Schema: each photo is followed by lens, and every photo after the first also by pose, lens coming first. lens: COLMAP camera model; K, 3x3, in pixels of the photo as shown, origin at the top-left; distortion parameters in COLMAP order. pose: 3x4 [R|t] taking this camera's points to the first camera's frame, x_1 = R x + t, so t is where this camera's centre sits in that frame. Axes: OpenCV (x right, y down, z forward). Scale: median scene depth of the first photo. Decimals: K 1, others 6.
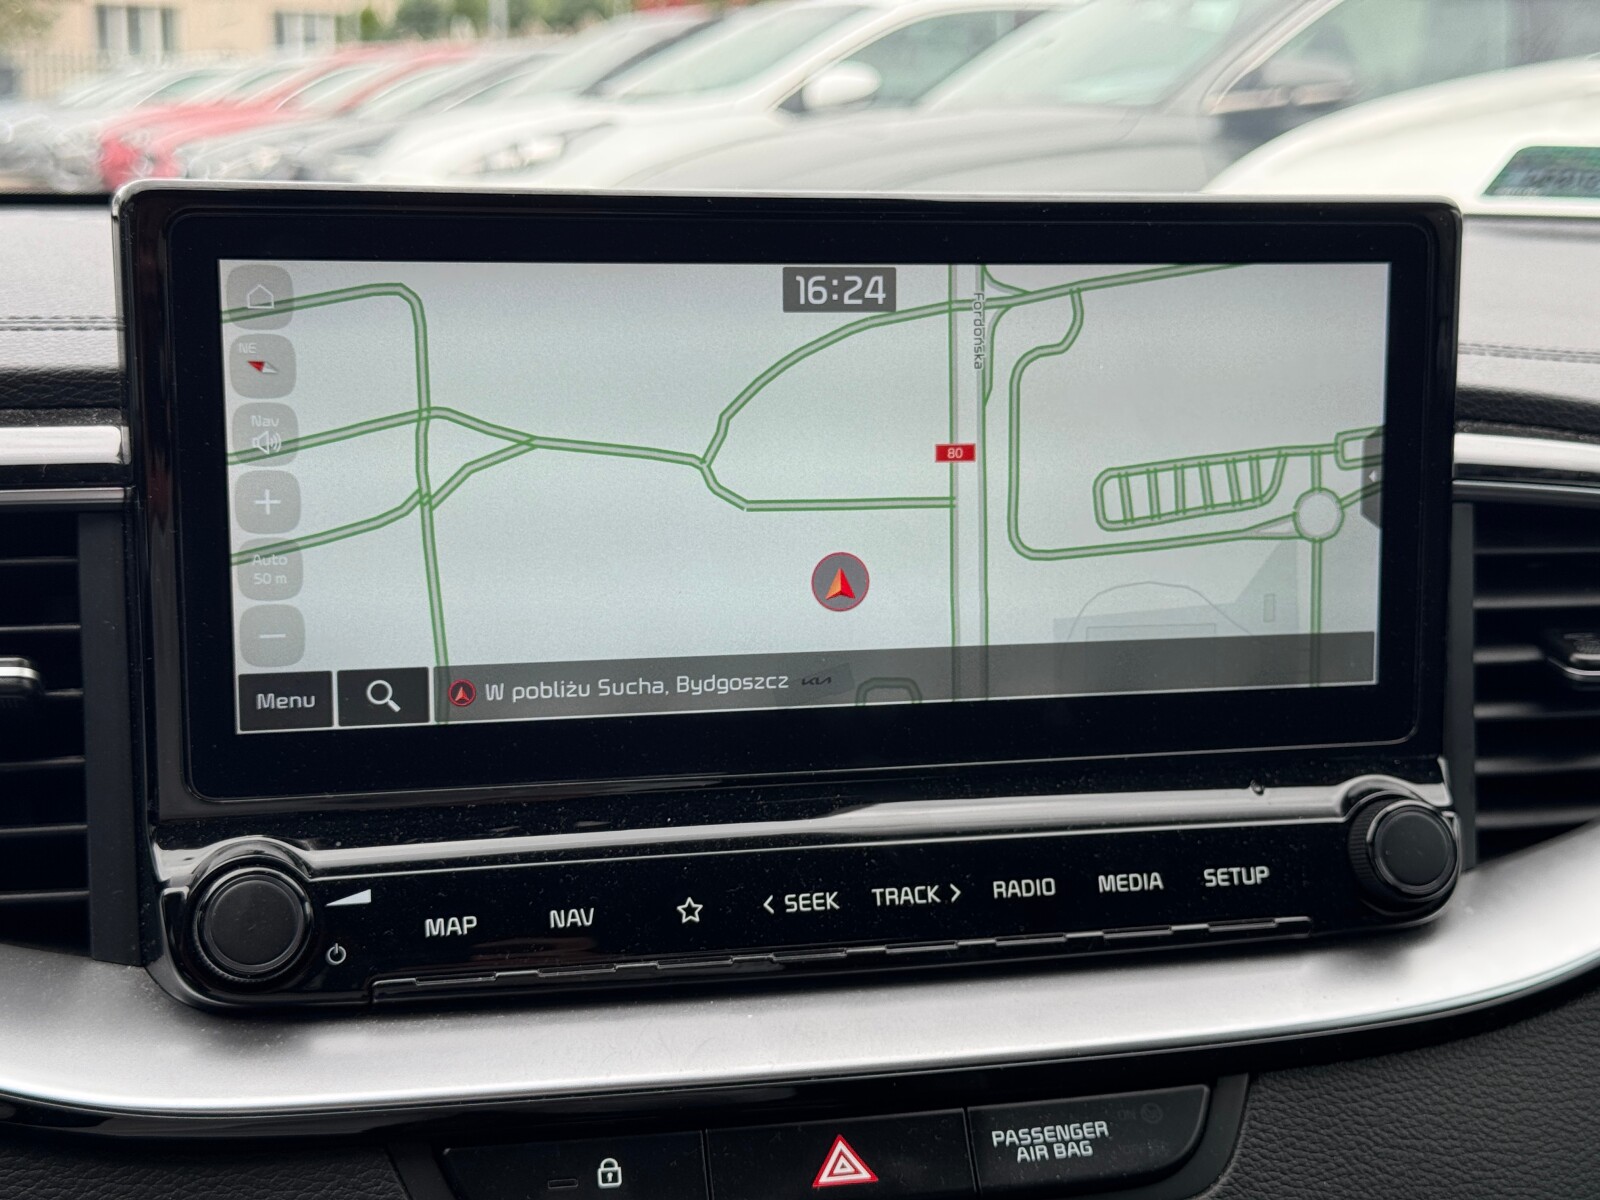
lens RADIAL K [[2312.8, 0, 814.8], [0, 2312.8, 592.0], [0, 0, 1]] dist [0.092742, 0.000000]
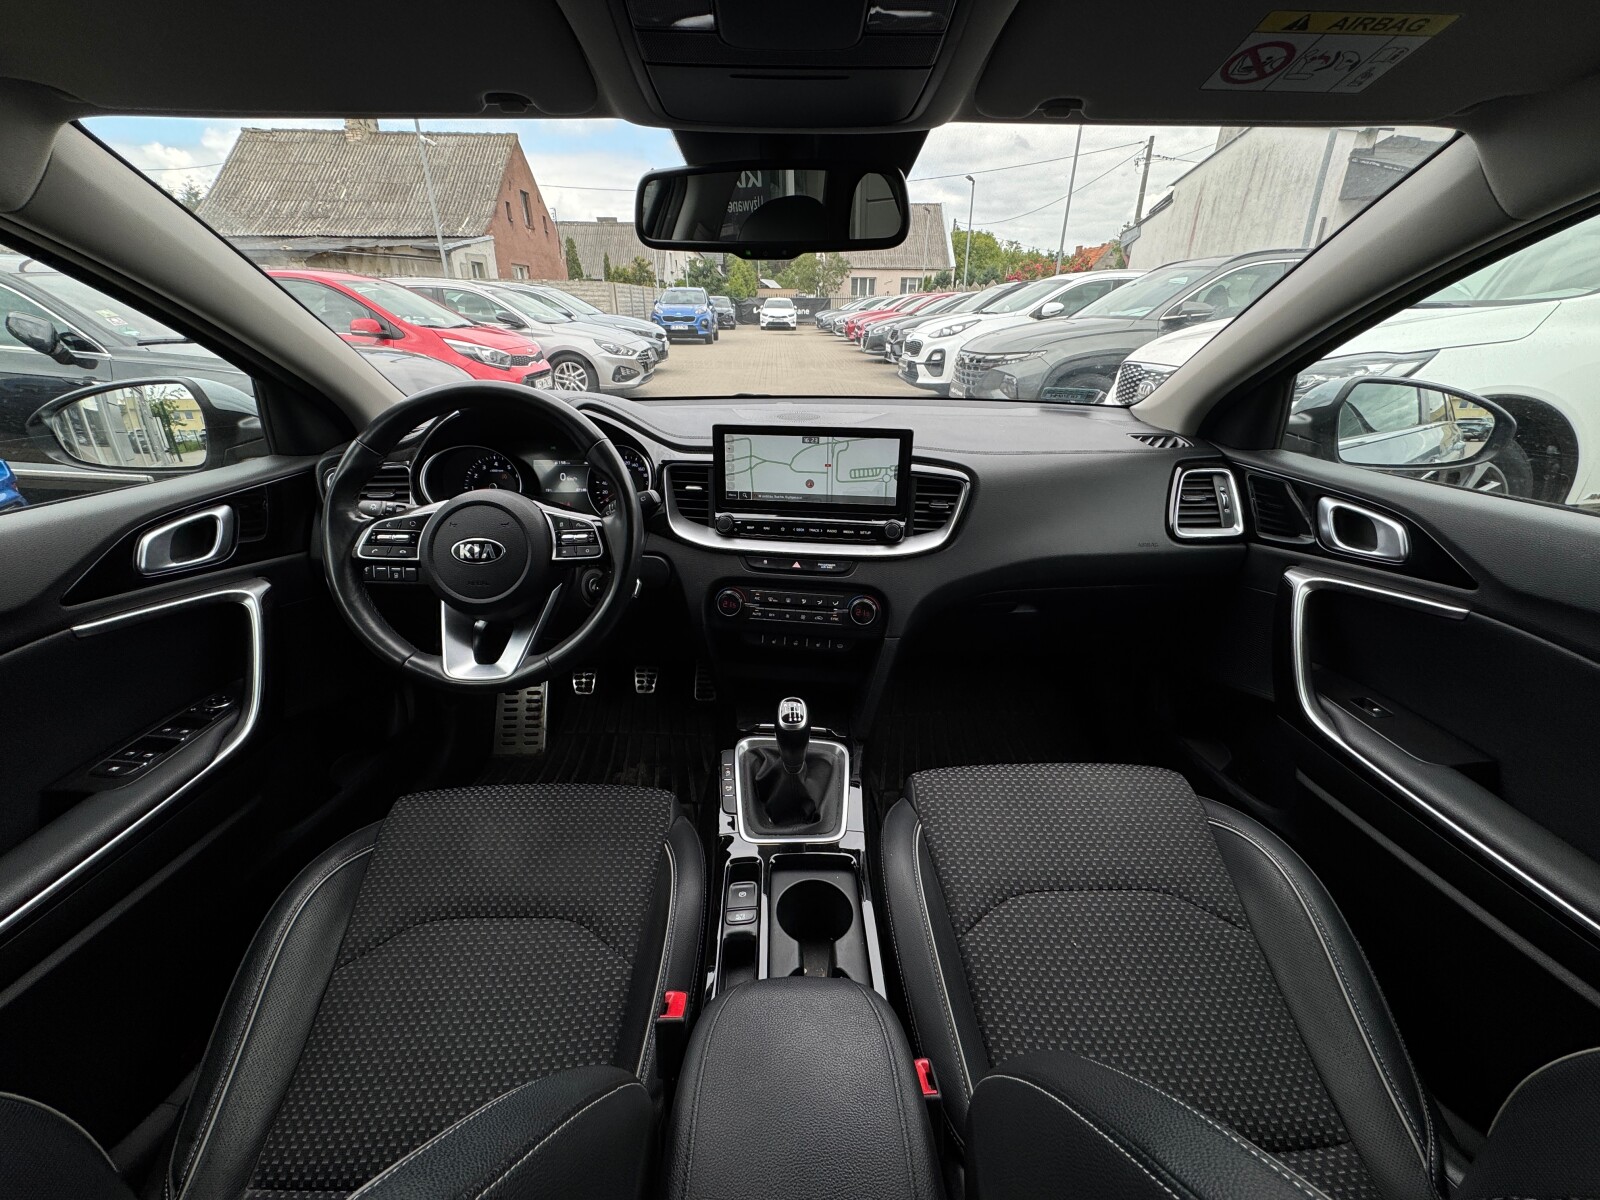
lens RADIAL K [[641.2, 0, 802.2], [0, 641.2, 605.5], [0, 0, 1]] dist [-0.006616, 0.001631]
pose [[0.933289, 0.140864, -0.330348, 0.671468], [-0.060166, 0.968192, 0.242868, -0.115718], [0.354052, -0.206790, 0.912077, -0.816269]]
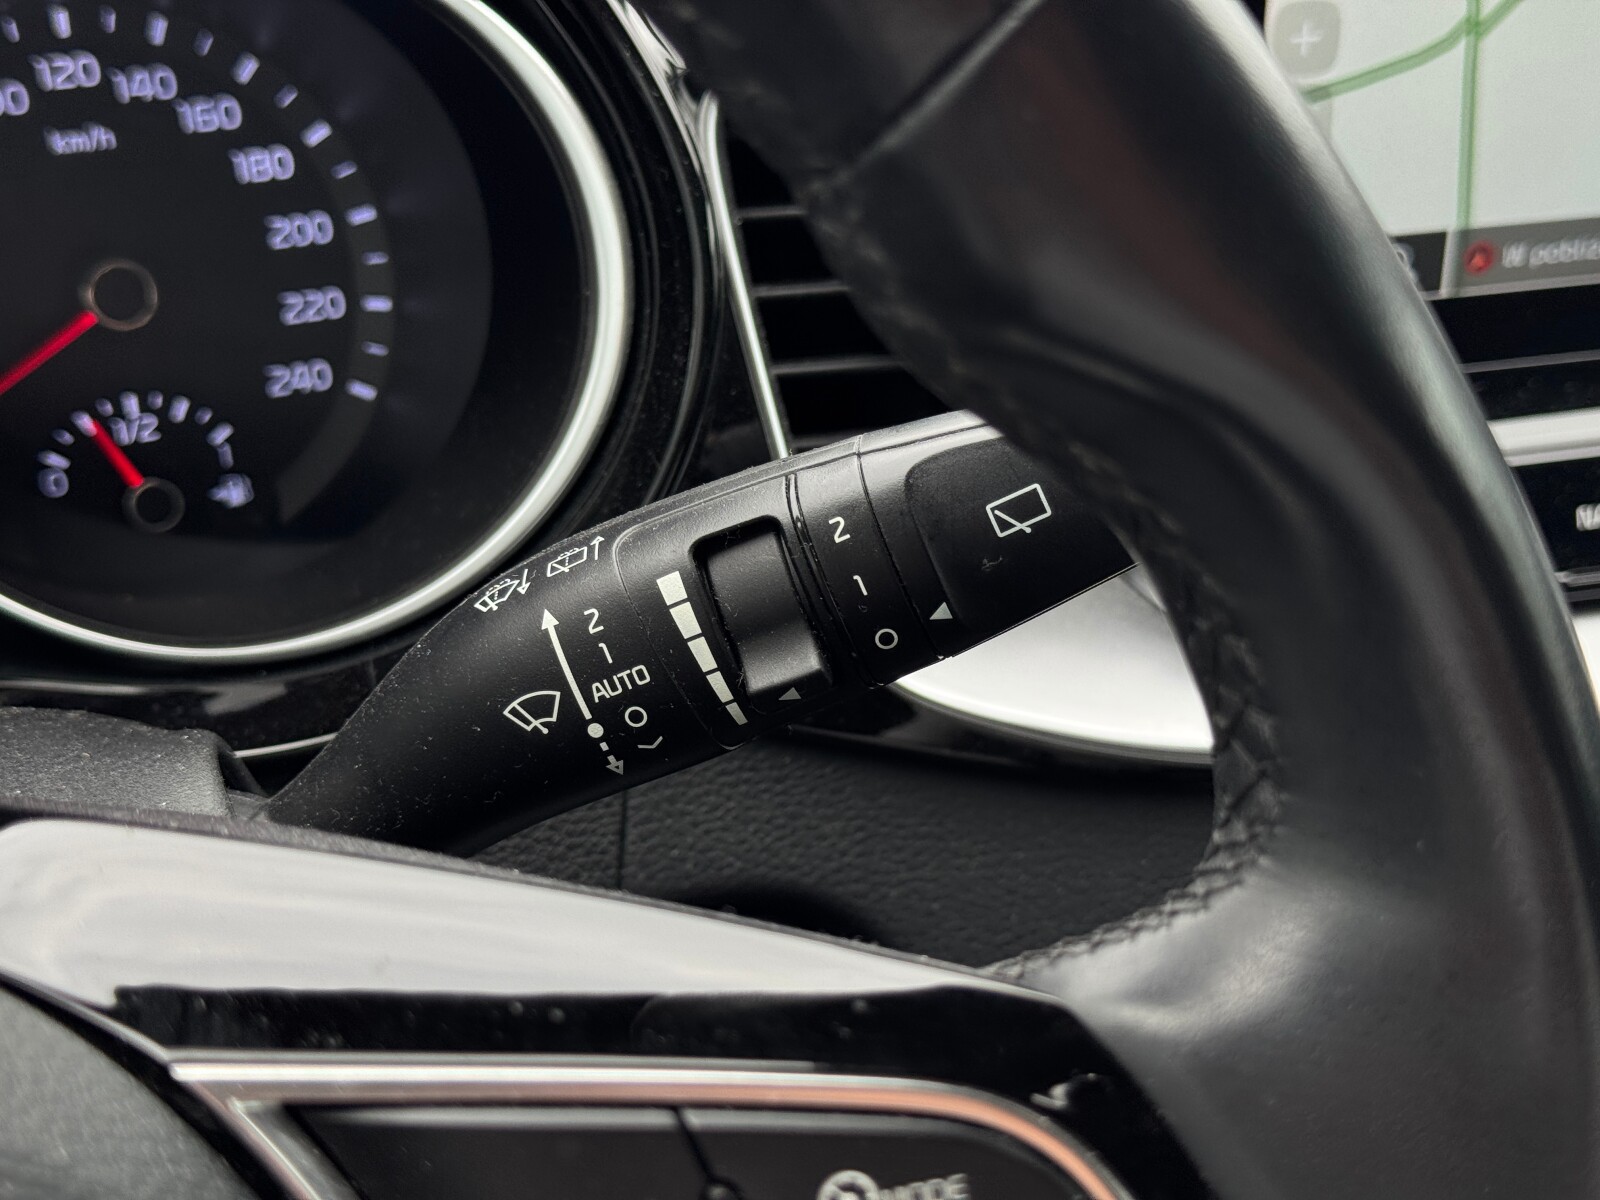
lens RADIAL K [[2312.8, 0, 787.3], [0, 2312.8, 623.2], [0, 0, 1]] dist [0.092742, 0.000000]
pose [[0.999352, -0.015663, 0.032397, -0.424441], [0.004652, 0.948984, 0.315289, -0.099323], [-0.035683, -0.314934, 0.948443, 0.138143]]
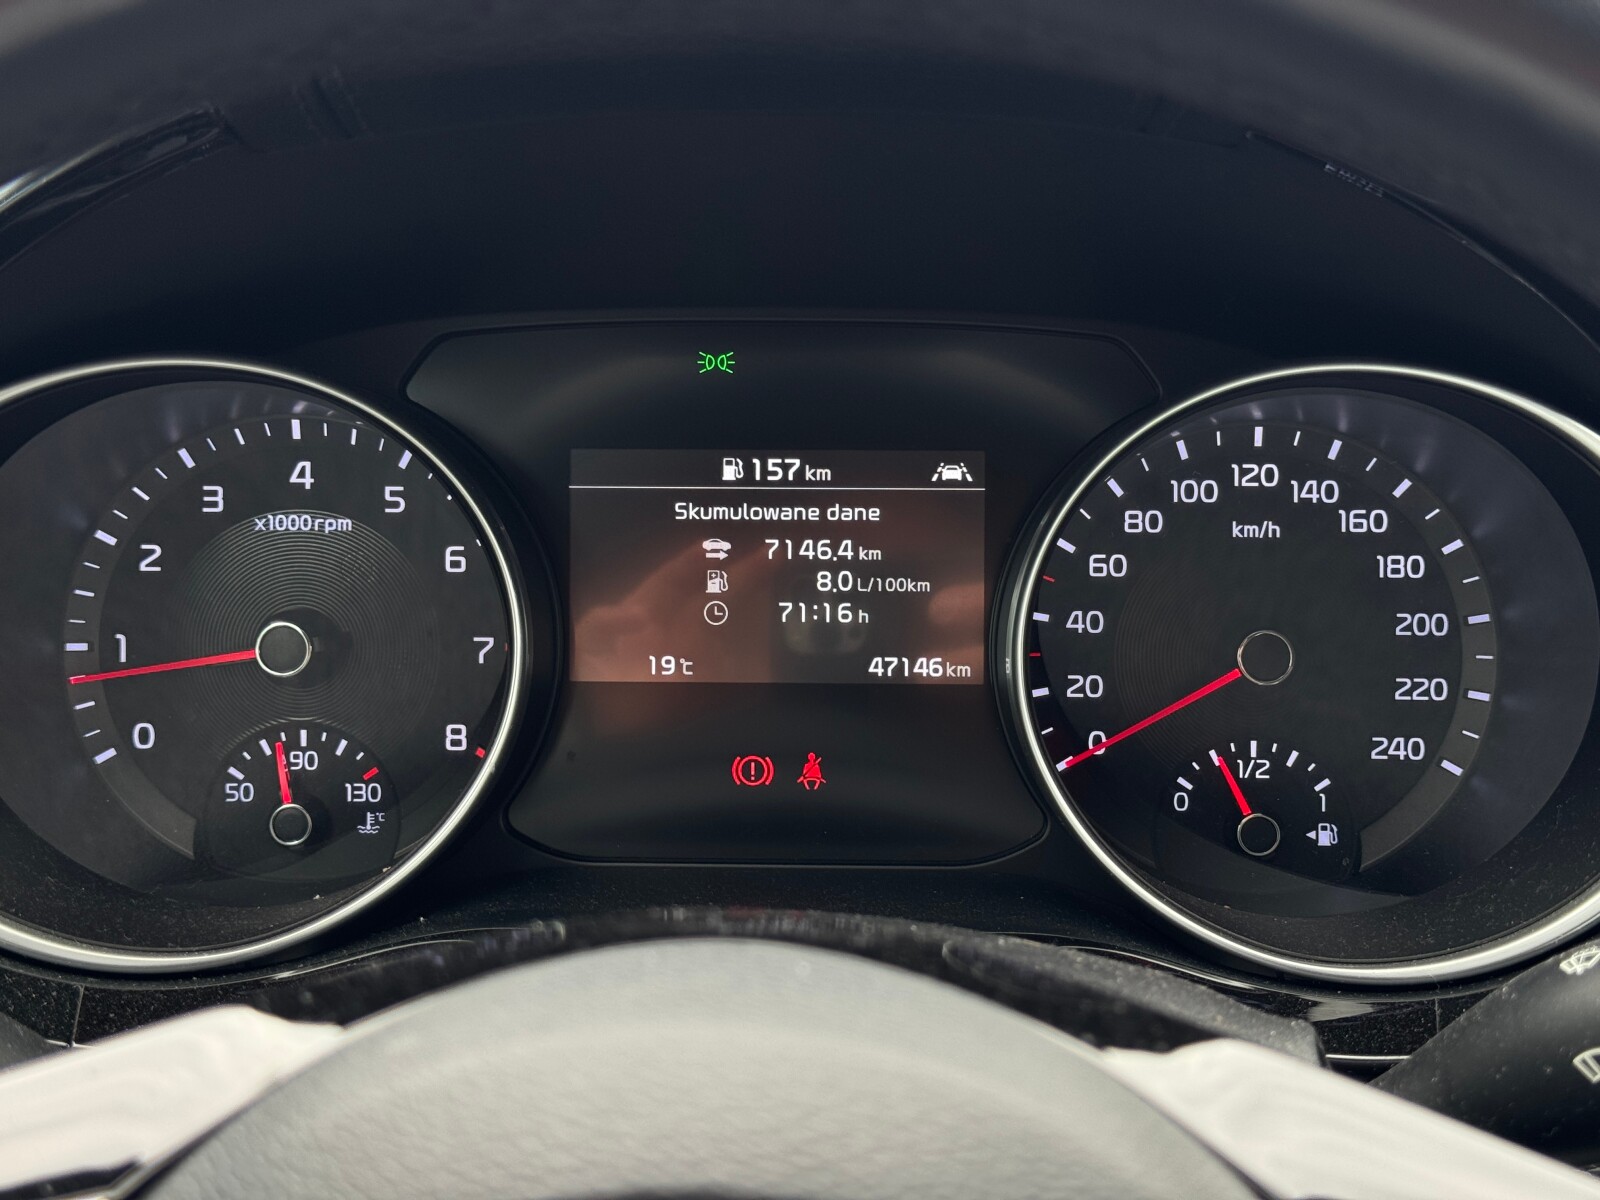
lens RADIAL K [[2312.8, 0, 794.8], [0, 2312.8, 557.1], [0, 0, 1]] dist [0.092742, 0.000000]
pose [[0.914412, 0.120252, -0.386509, -0.437774], [-0.066037, 0.986378, 0.150654, -0.129094], [0.399361, -0.112236, 0.909898, -0.013871]]
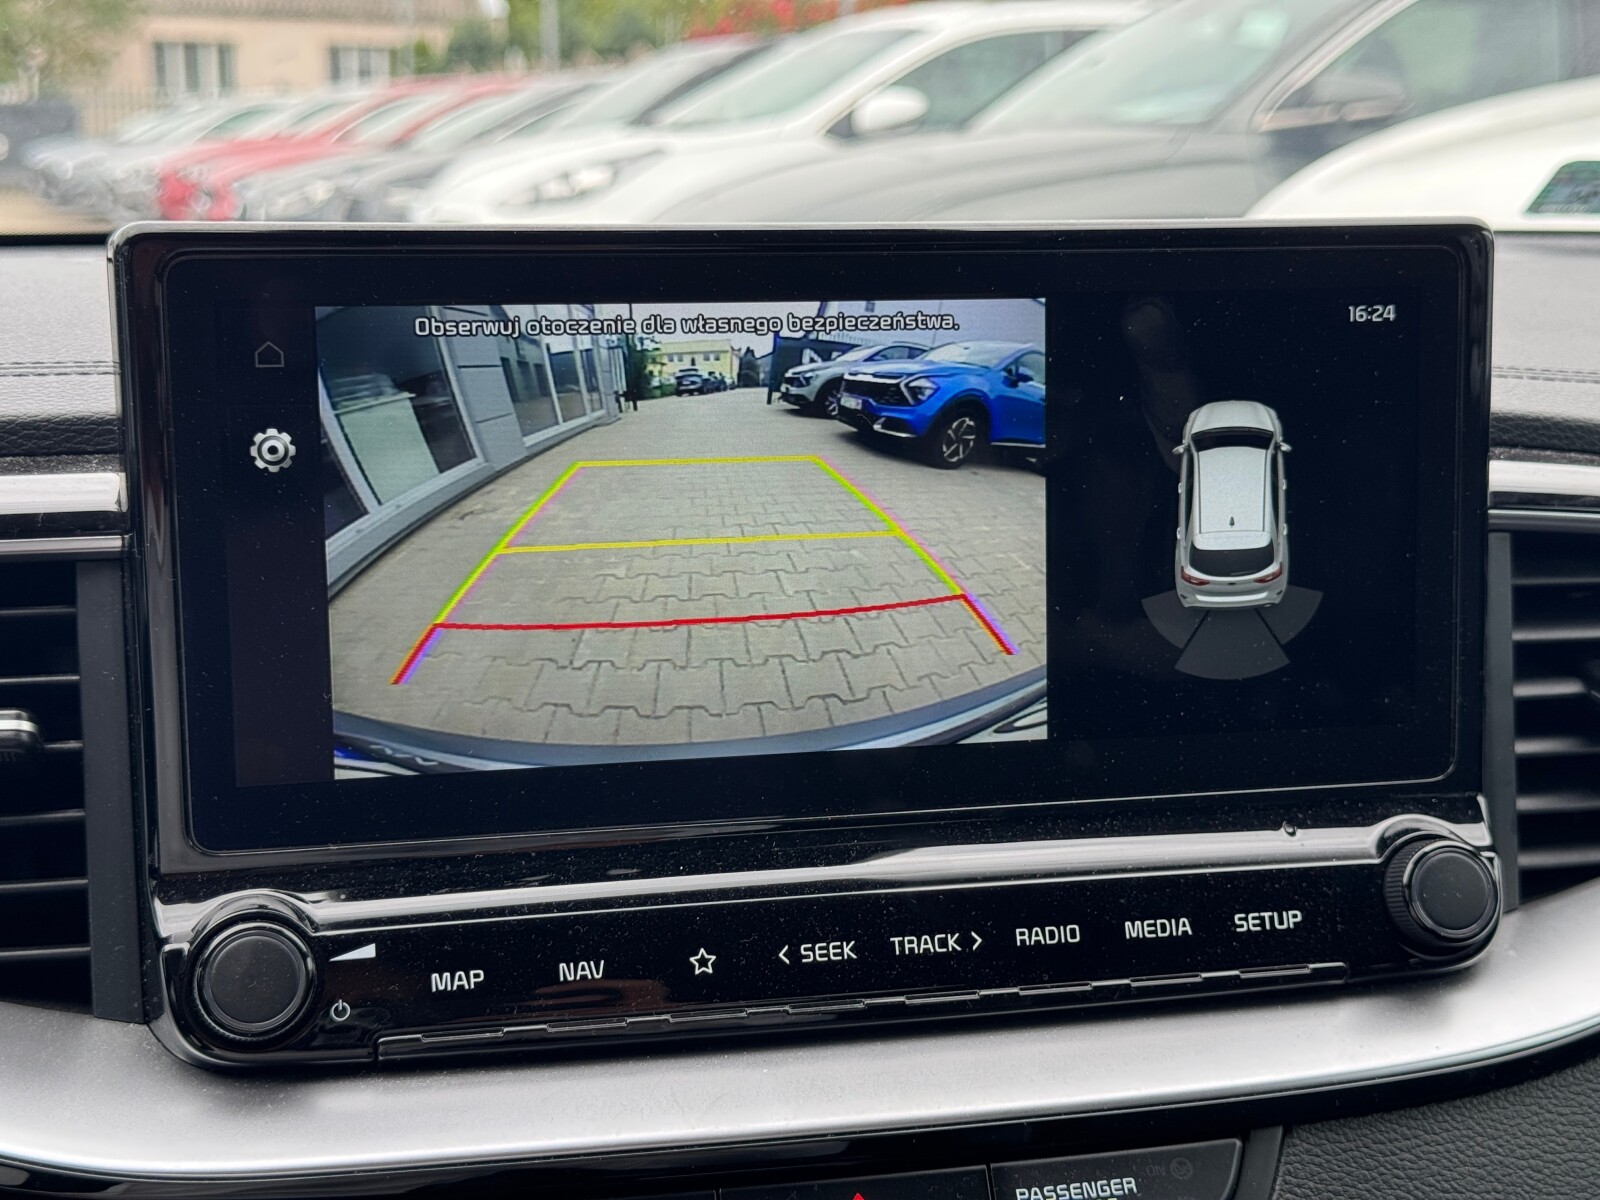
lens RADIAL K [[2312.8, 0, 815.1], [0, 2312.8, 588.8], [0, 0, 1]] dist [0.092742, 0.000000]
pose [[0.999643, -0.011423, -0.024173, 0.018062], [0.011148, 0.999872, -0.011496, -0.007408], [0.024302, 0.011223, 0.999642, 0.024257]]
